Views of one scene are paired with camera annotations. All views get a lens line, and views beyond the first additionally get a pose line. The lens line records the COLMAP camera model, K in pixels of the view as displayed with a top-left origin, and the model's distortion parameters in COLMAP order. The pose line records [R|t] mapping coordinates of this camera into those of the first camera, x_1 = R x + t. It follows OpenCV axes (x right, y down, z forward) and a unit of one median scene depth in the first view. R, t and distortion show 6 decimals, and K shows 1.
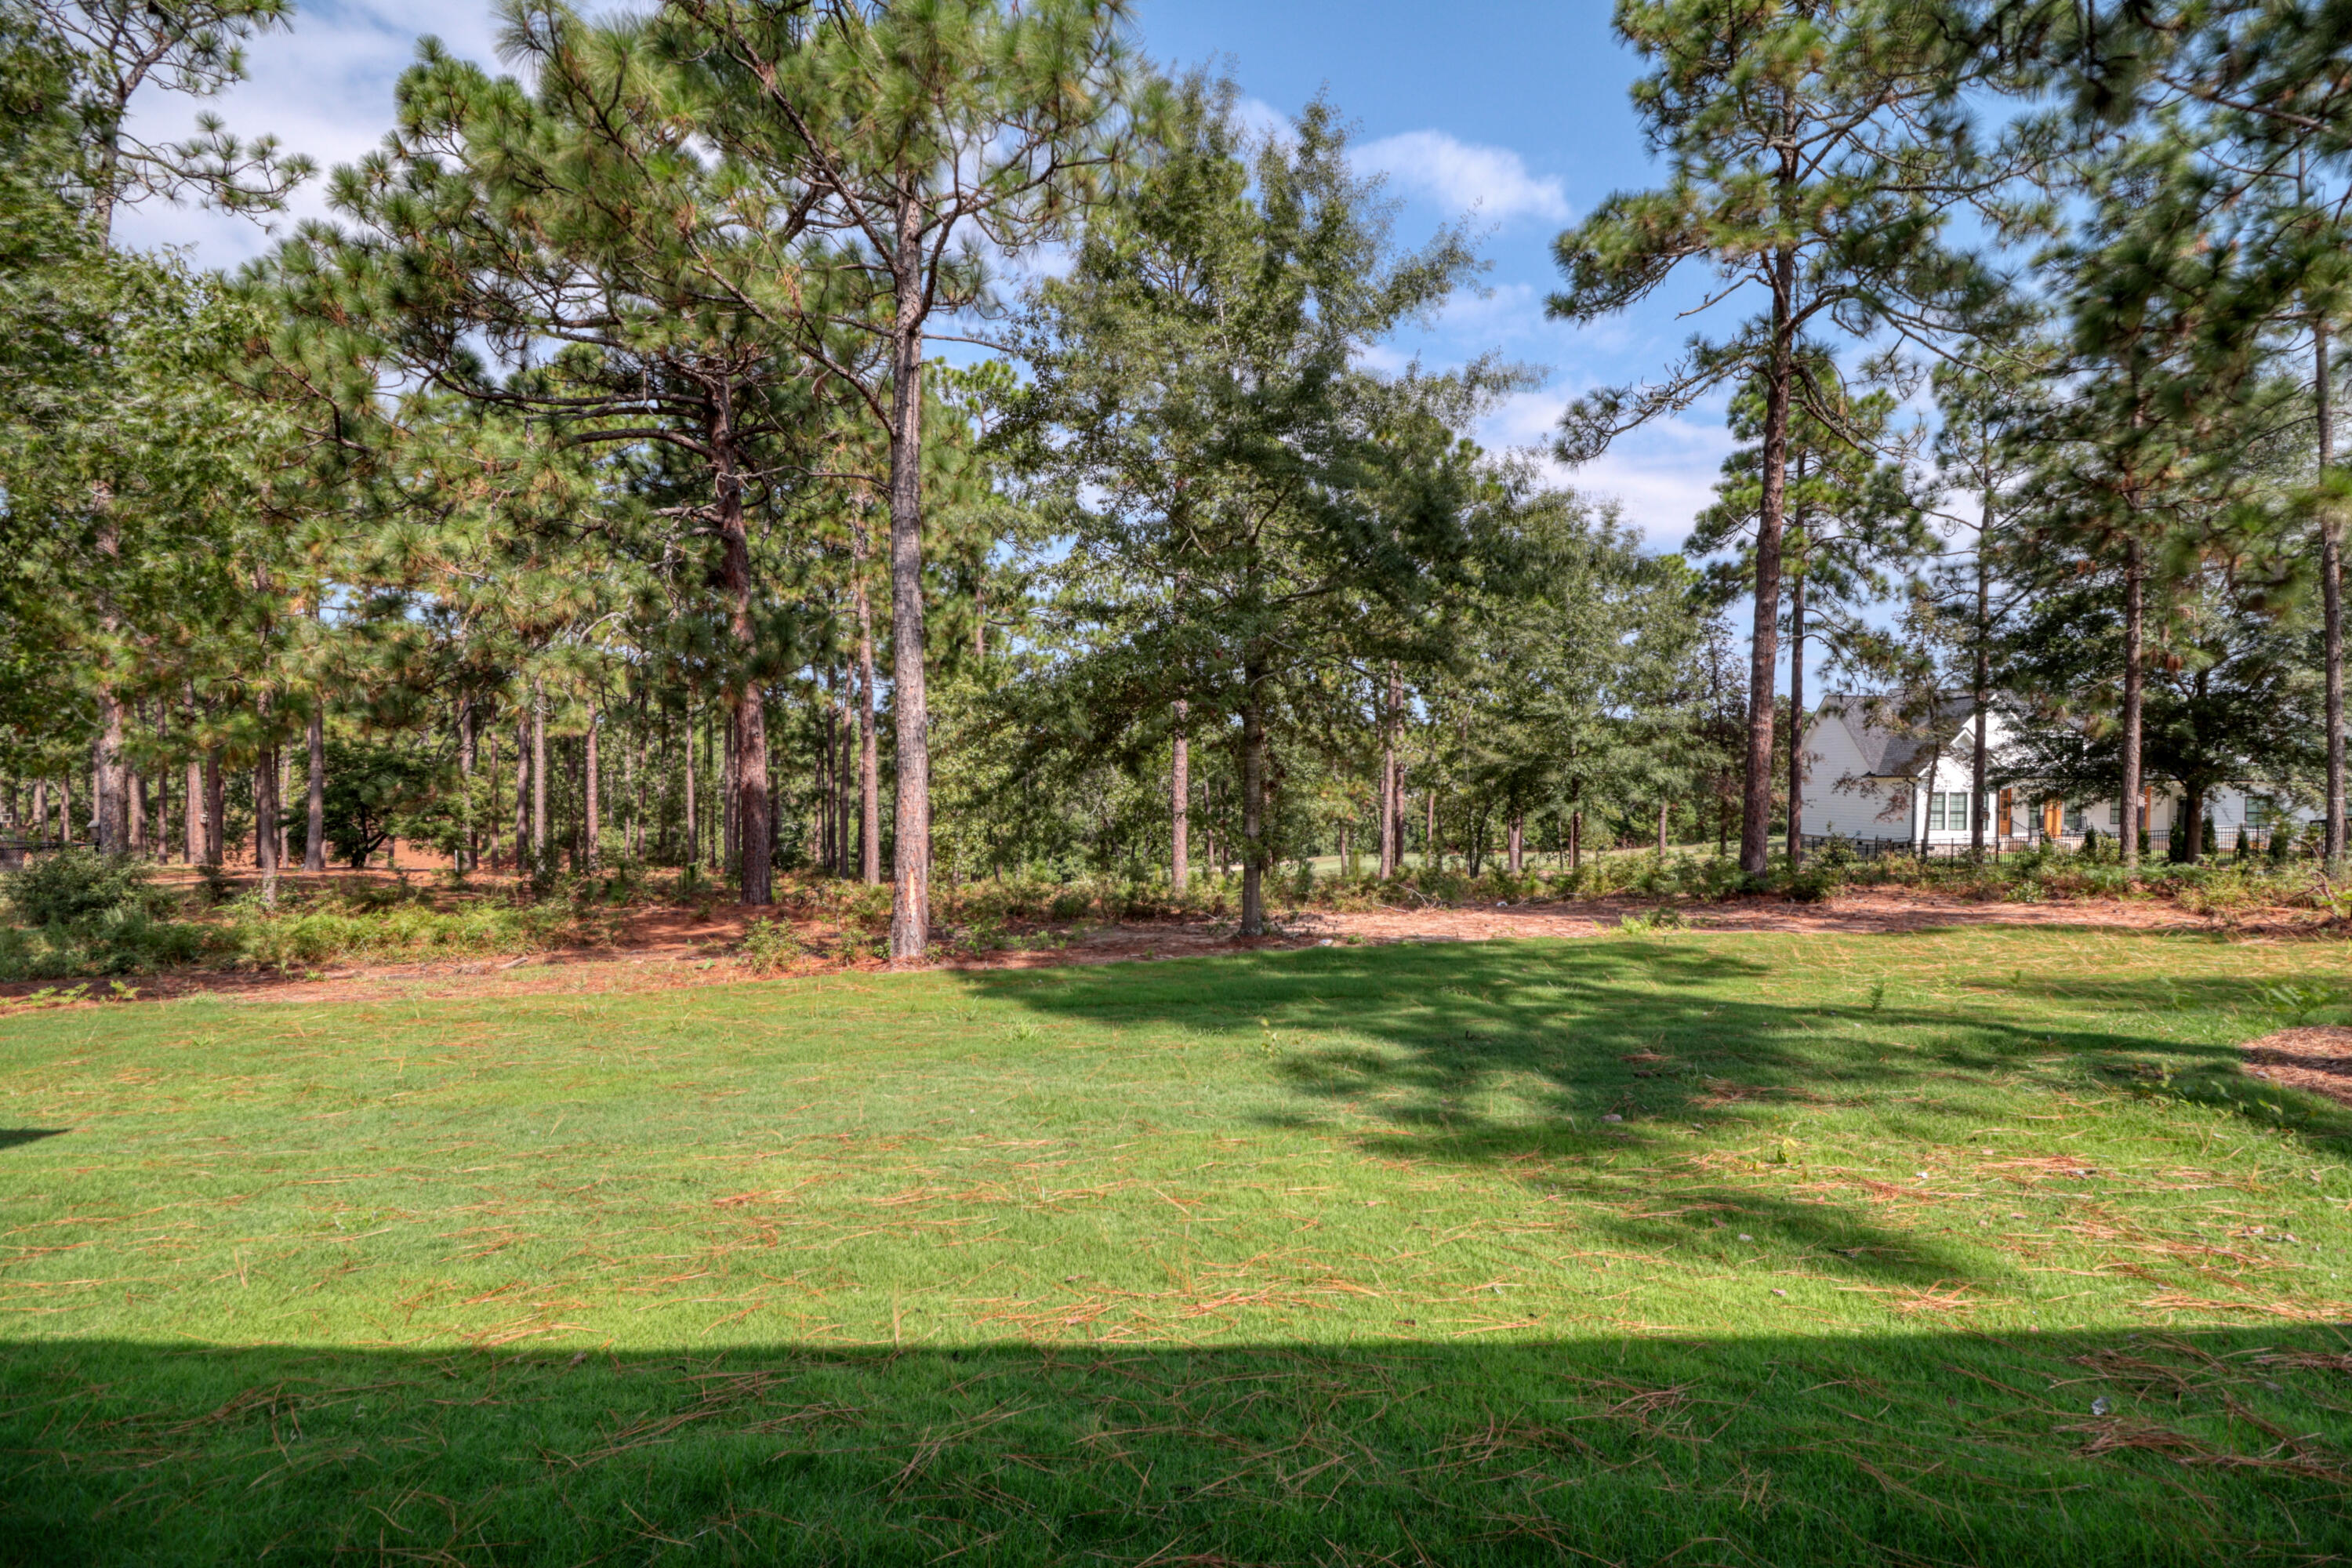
lens RADIAL K [[1058.5, 0, 1180.8], [0, 1058.5, 799.1], [0, 0, 1]] dist [-0.001759, -0.012845]
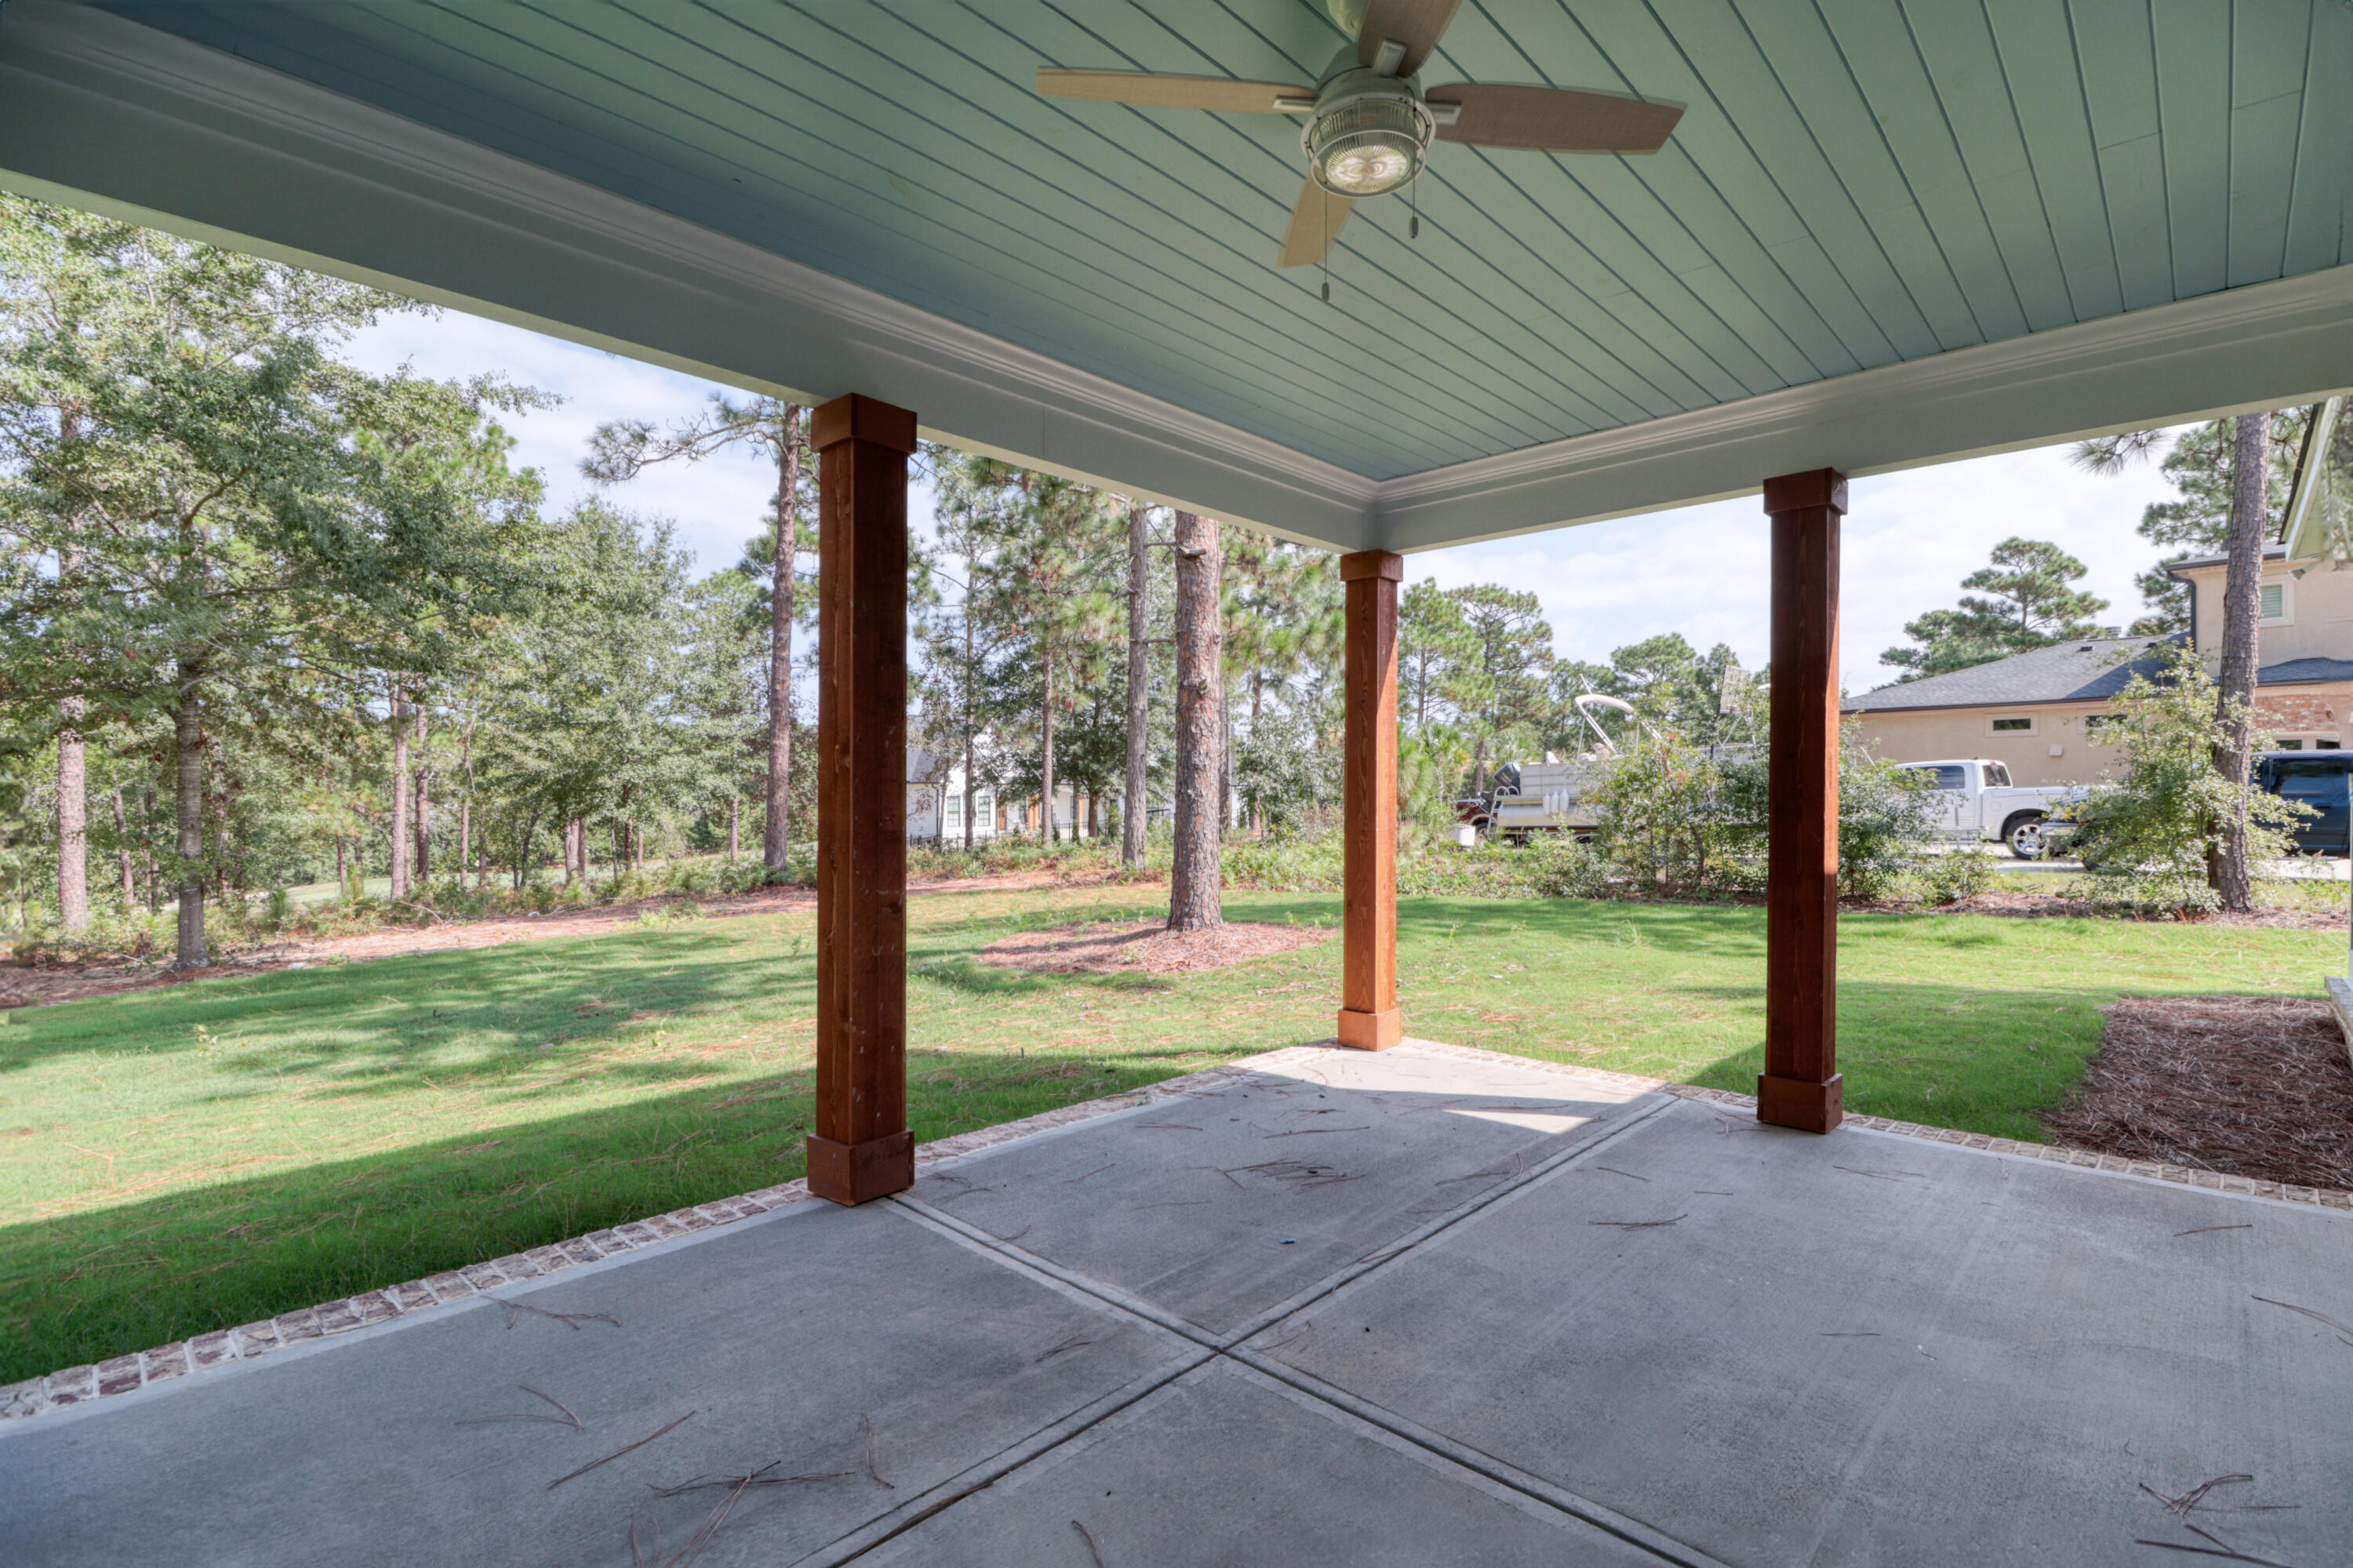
lens RADIAL K [[1059.0, 0, 1181.3], [0, 1059.0, 799.1], [0, 0, 1]] dist [-0.001759, -0.012845]
pose [[0.682290, -0.012519, 0.730974, -0.003375], [0.017310, 0.999850, 0.000967, 0.000937], [-0.730877, 0.011993, 0.682404, -0.121912]]
